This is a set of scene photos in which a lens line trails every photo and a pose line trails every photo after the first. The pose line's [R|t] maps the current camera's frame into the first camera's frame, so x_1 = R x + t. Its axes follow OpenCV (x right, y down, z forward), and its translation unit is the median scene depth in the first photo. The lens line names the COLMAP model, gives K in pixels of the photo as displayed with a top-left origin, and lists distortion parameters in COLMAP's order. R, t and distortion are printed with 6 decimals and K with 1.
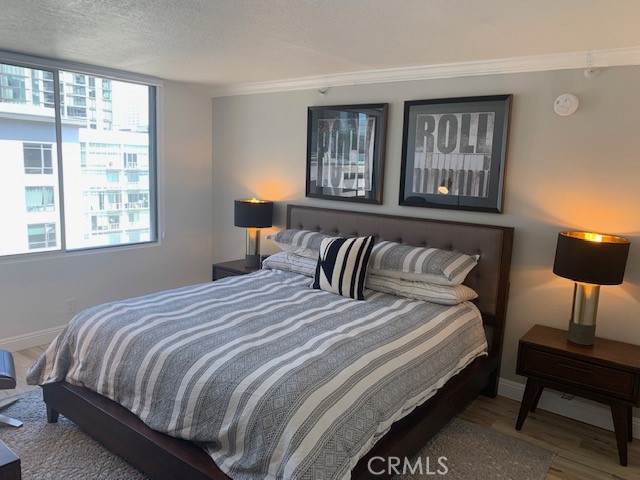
lens RADIAL K [[493.7, 0, 318.2], [0, 493.7, 236.5], [0, 0, 1]] dist [0.037326, -0.037926]
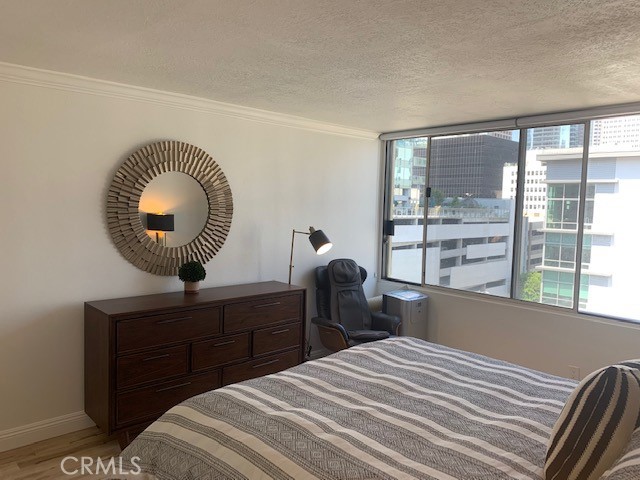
lens RADIAL K [[493.7, 0, 317.6], [0, 493.7, 238.3], [0, 0, 1]] dist [0.037326, -0.037926]
pose [[-0.171252, 0.028711, -0.984809, 0.681130], [-0.171634, 0.983421, 0.058516, -0.108889], [0.970162, 0.179048, -0.163485, 0.943913]]
